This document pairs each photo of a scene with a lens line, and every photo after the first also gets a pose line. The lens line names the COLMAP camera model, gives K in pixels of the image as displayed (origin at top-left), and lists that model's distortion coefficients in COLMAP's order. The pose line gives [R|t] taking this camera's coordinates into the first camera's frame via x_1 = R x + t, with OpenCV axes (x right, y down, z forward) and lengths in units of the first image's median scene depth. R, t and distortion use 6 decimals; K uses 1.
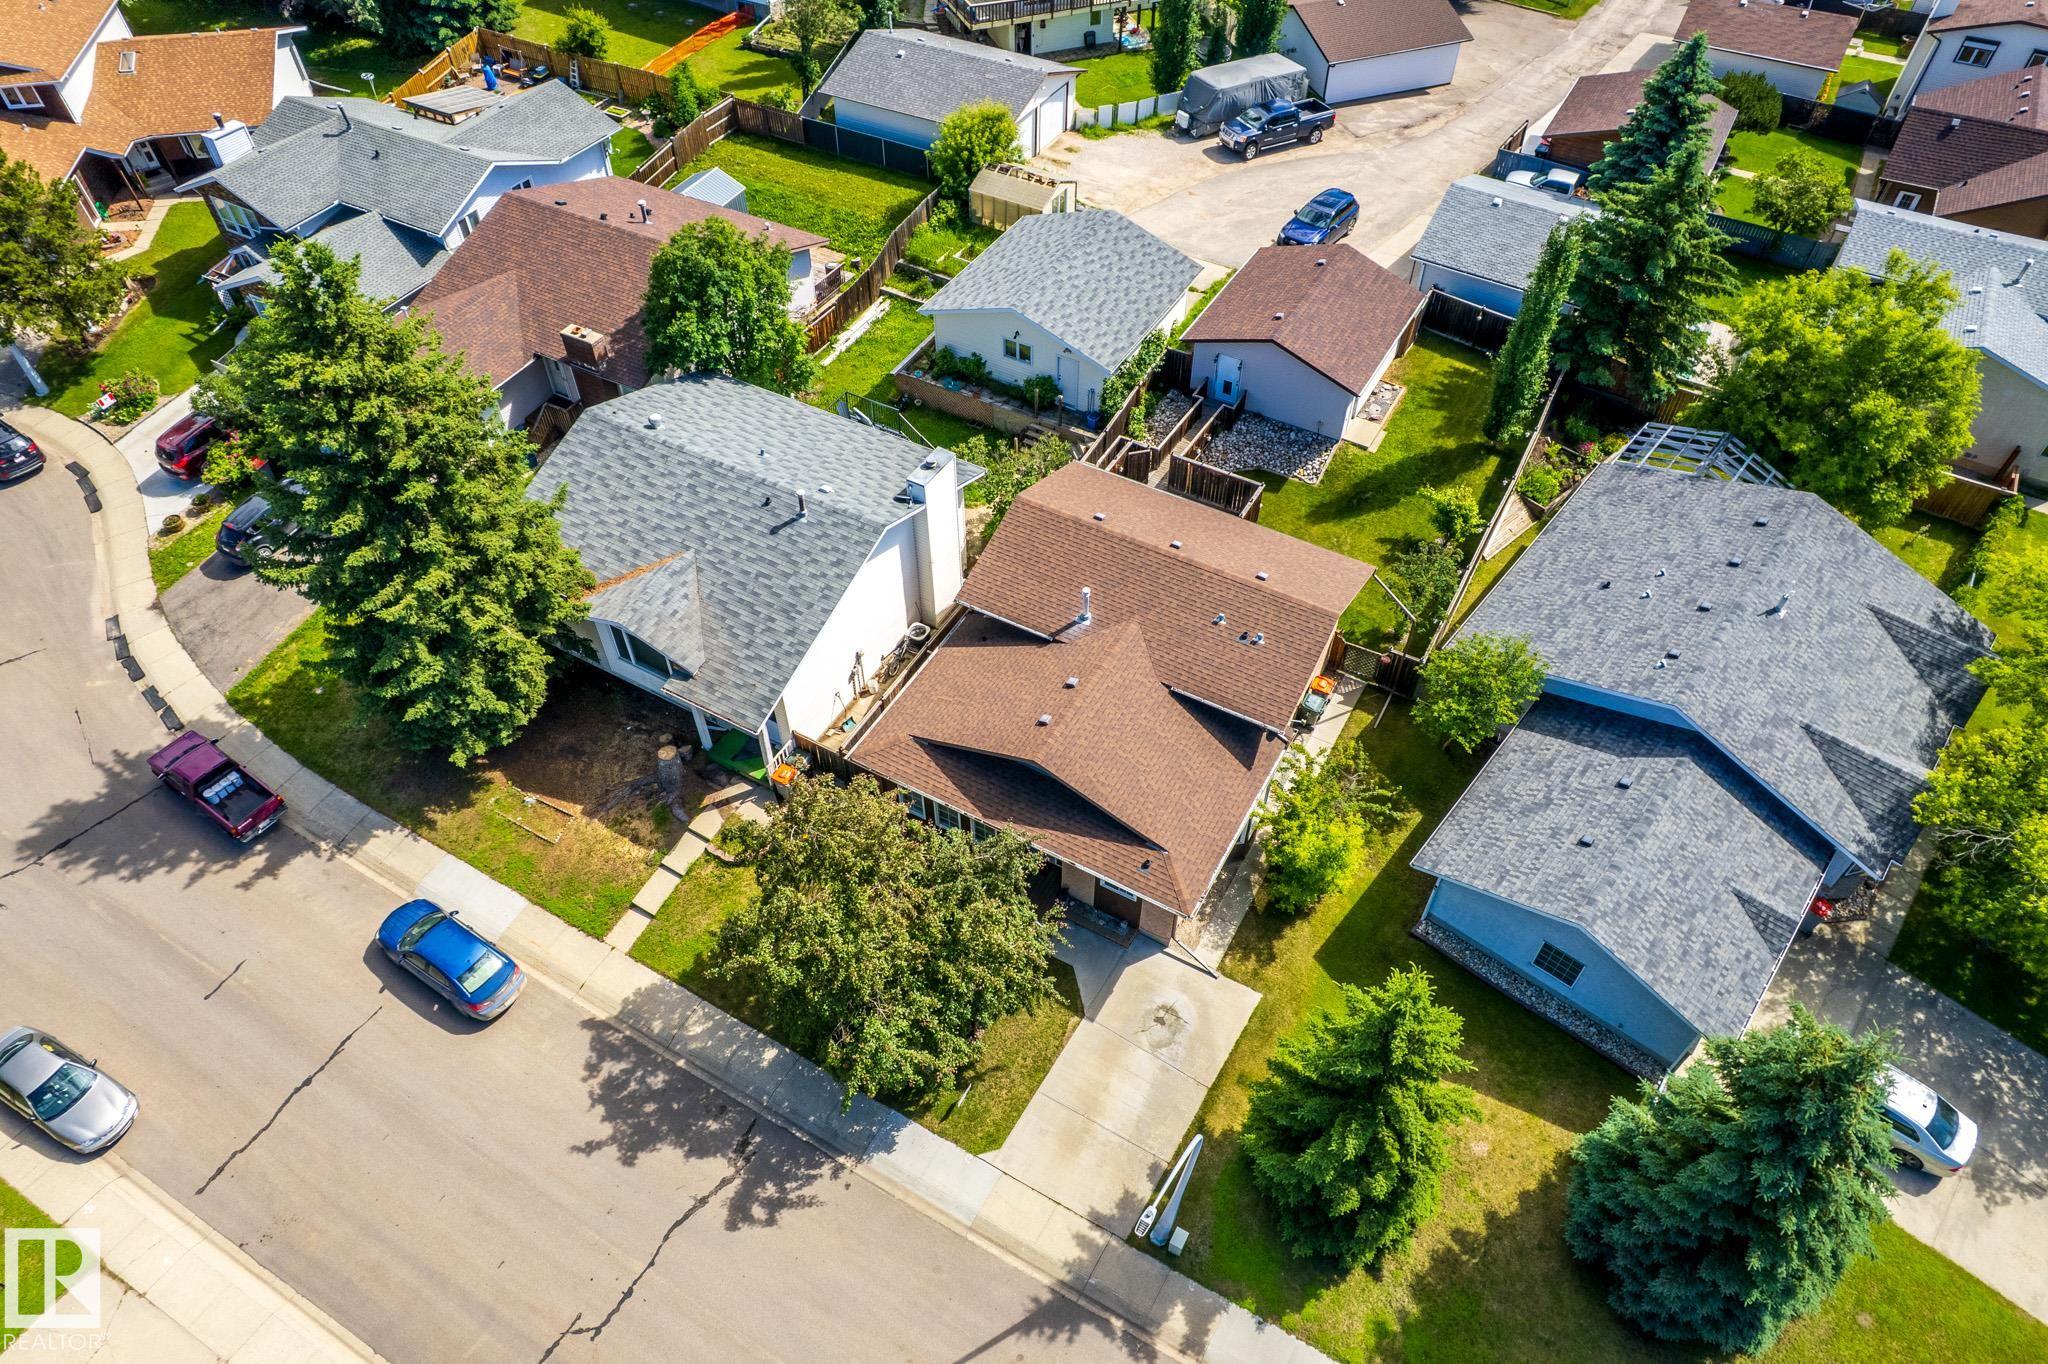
lens RADIAL K [[1315.7, 0, 1024.0], [0, 1315.7, 682.0], [0, 0, 1]] dist [-0.077095, 0.065147]
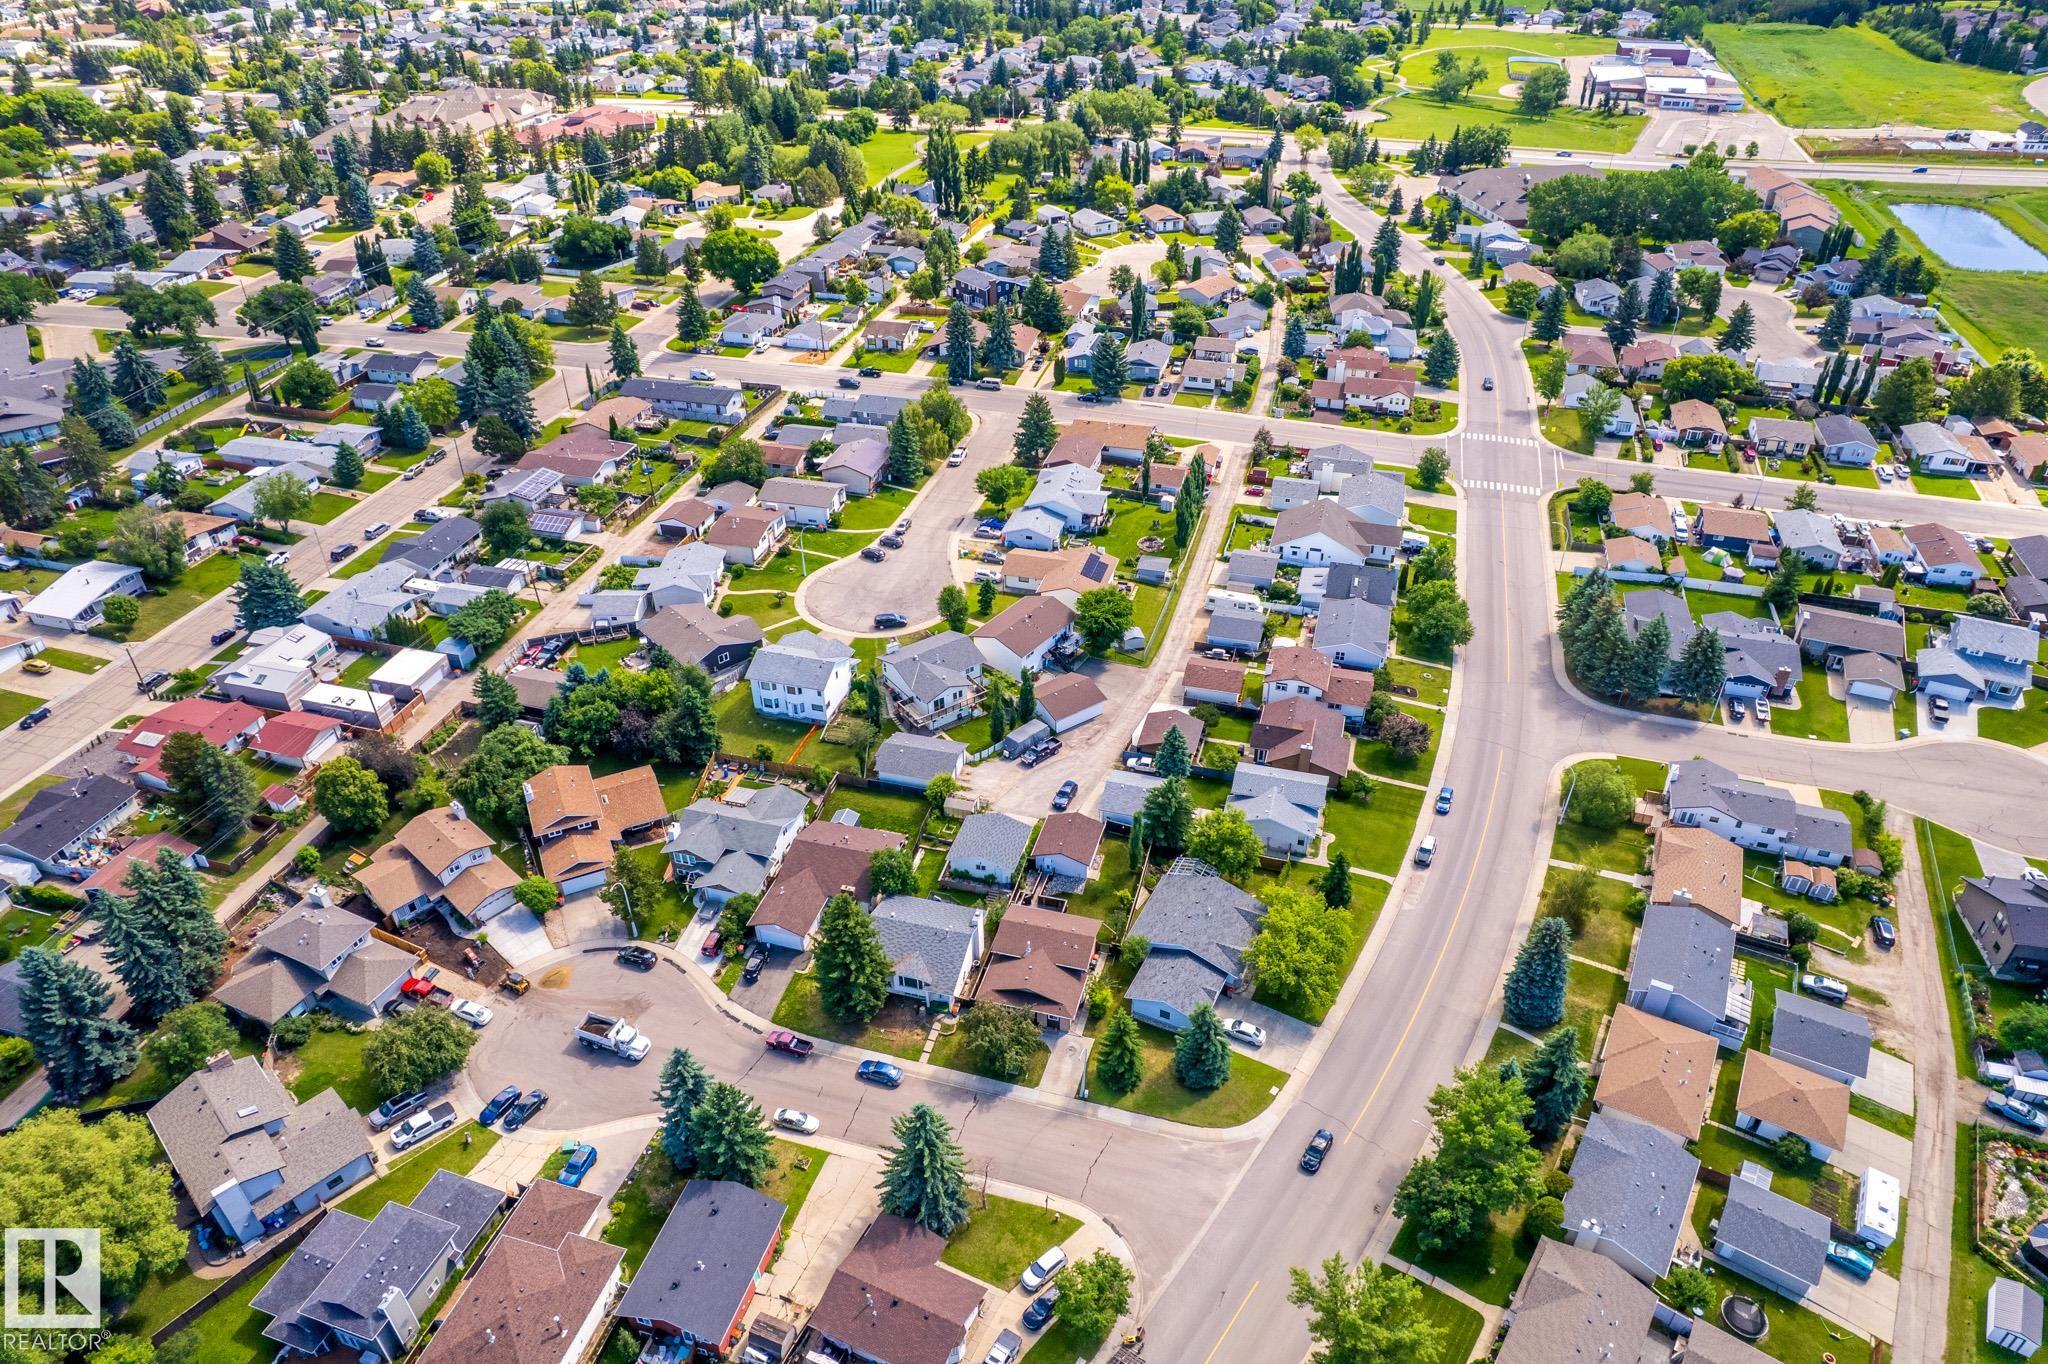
lens RADIAL K [[1315.7, 0, 1024.0], [0, 1315.7, 682.0], [0, 0, 1]] dist [-0.077095, 0.065147]
pose [[0.971447, -0.143409, 0.189012, -0.550481], [0.184966, 0.956693, -0.224781, 0.056269], [-0.148590, 0.253324, 0.955902, -2.687213]]
